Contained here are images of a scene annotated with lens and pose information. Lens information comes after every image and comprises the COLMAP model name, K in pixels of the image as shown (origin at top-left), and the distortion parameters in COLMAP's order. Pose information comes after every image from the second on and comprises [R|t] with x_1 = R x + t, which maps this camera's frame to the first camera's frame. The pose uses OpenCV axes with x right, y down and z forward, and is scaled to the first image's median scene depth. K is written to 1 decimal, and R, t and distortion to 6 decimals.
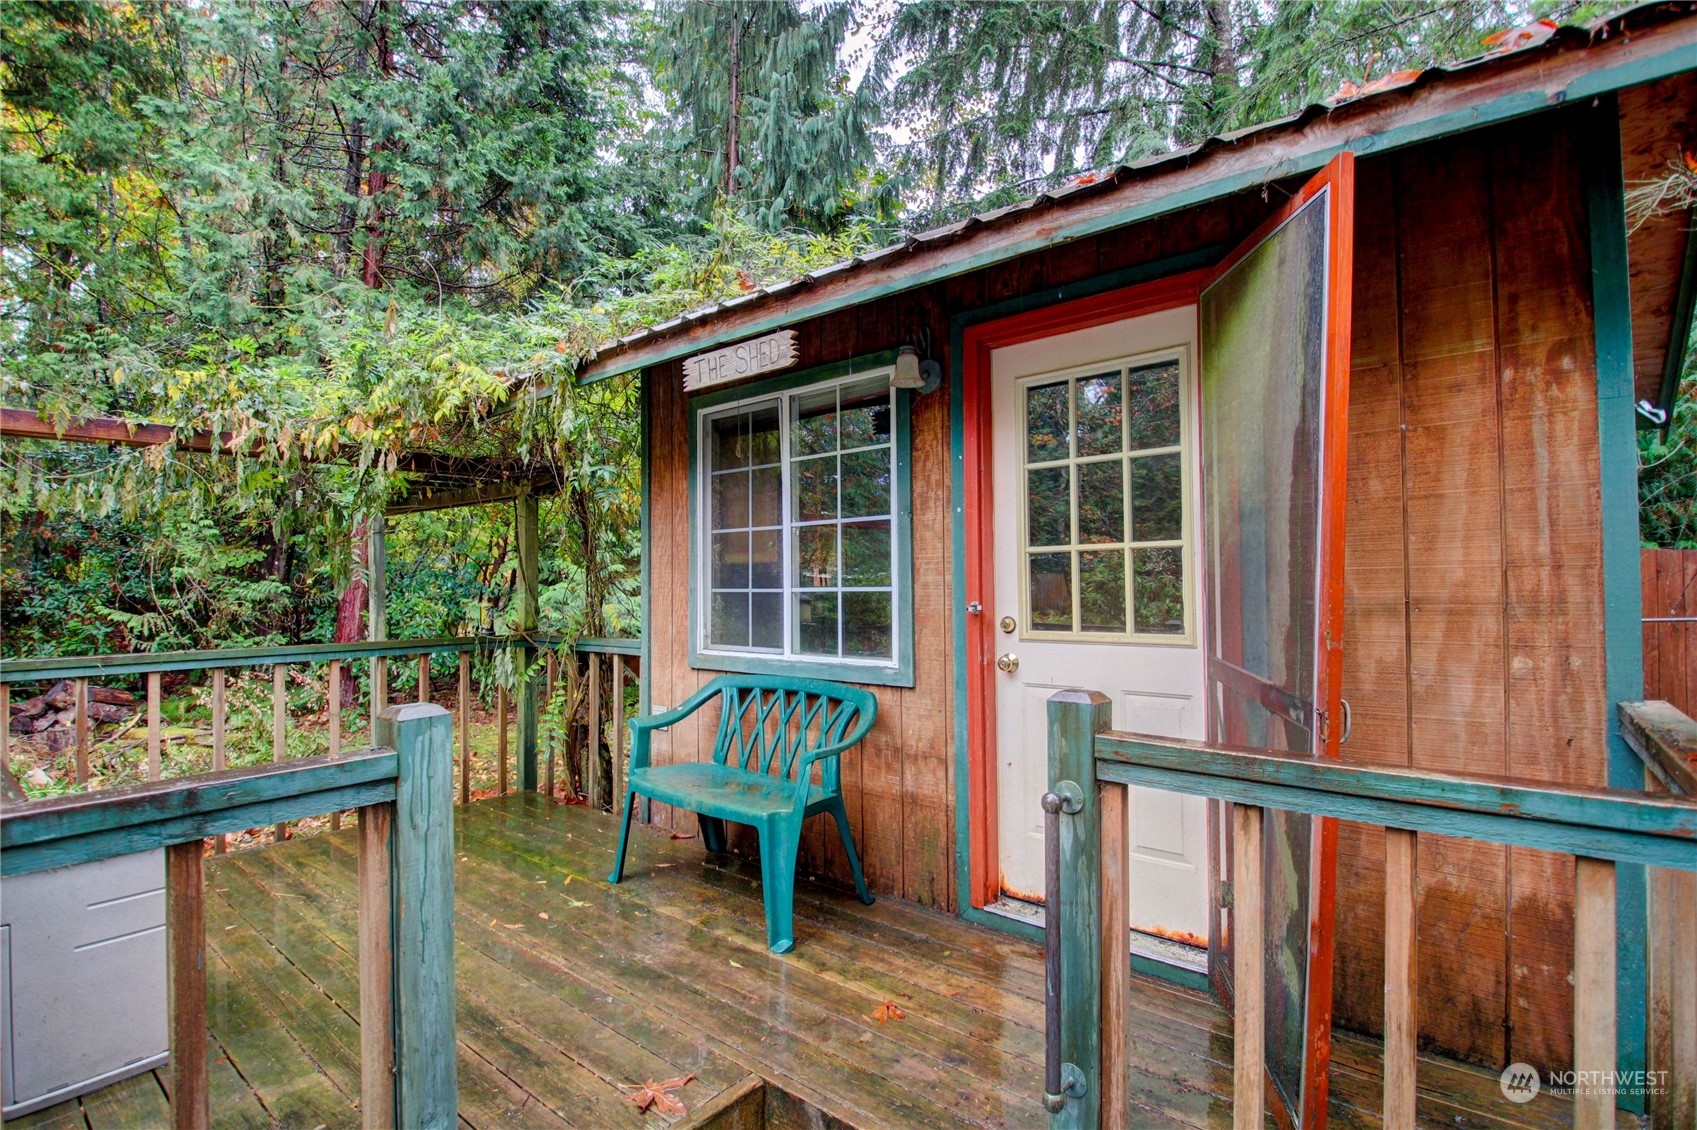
lens RADIAL K [[788.5, 0, 838.9], [0, 788.5, 573.4], [0, 0, 1]] dist [0.024852, -0.028089]
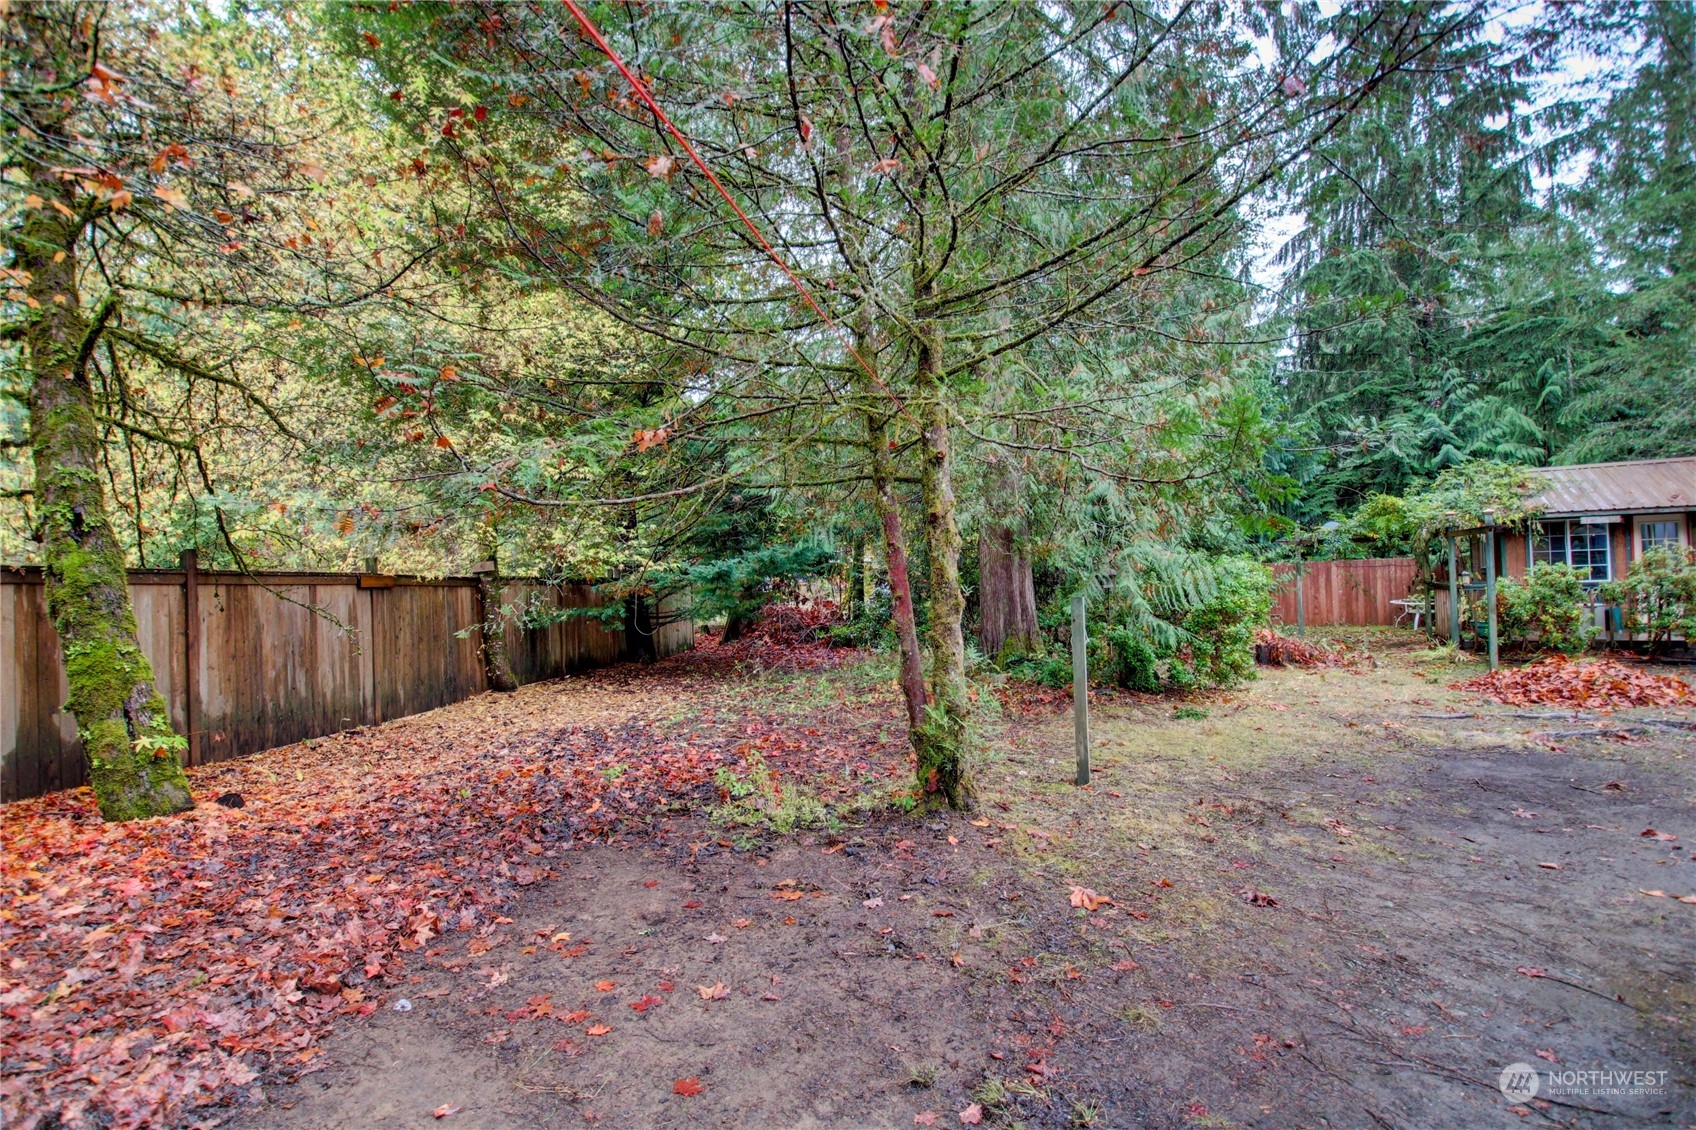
lens RADIAL K [[791.4, 0, 846.5], [0, 791.4, 569.6], [0, 0, 1]] dist [-0.001640, -0.016003]
pose [[0.974253, -0.025422, 0.224020, -5.062273], [0.022951, 0.999644, 0.013626, -0.110492], [-0.224287, -0.008134, 0.974489, -2.349588]]
